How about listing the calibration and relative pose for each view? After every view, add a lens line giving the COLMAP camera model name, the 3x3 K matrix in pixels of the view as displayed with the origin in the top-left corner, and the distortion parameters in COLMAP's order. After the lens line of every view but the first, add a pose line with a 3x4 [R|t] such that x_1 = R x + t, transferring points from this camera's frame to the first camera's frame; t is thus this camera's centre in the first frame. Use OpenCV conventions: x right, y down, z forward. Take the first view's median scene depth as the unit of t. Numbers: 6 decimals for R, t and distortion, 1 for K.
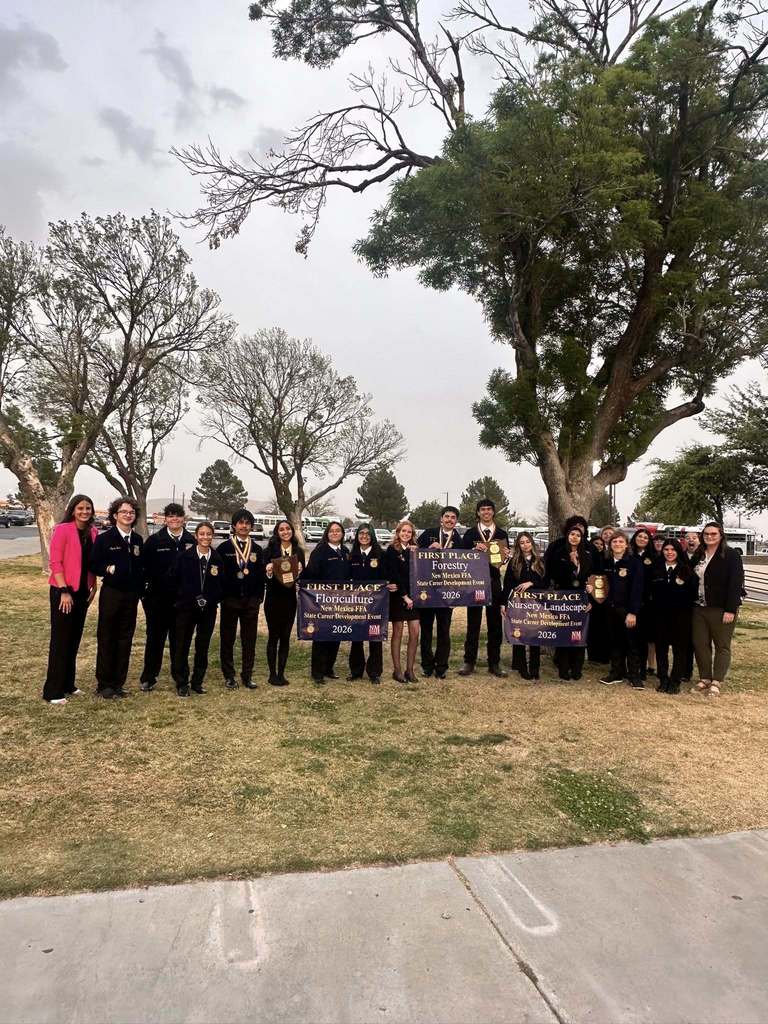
lens RADIAL K [[733.5, 0, 384.0], [0, 733.5, 512.0], [0, 0, 1]] dist [0.078400, -0.105060]
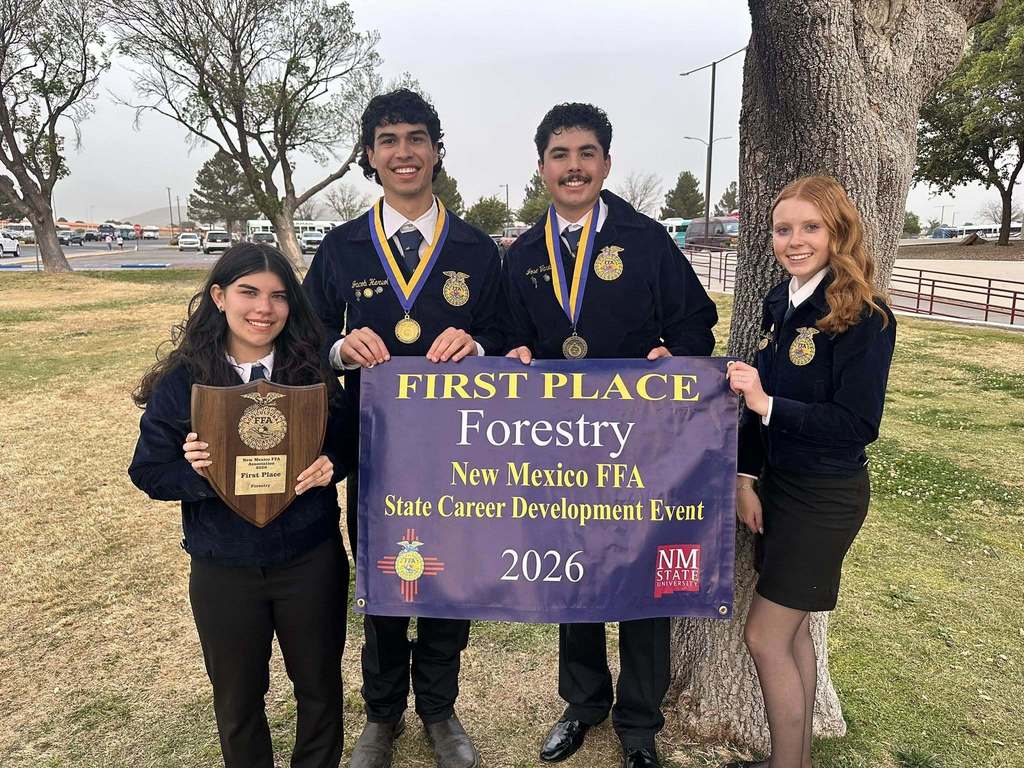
lens RADIAL K [[716.6, 0, 515.0], [0, 716.6, 379.2], [0, 0, 1]] dist [0.058210, -0.065211]
pose [[0.996073, -0.058866, 0.066130, 0.048524], [0.042485, 0.973128, 0.226309, 0.006890], [-0.077675, -0.222611, 0.971808, 0.284495]]
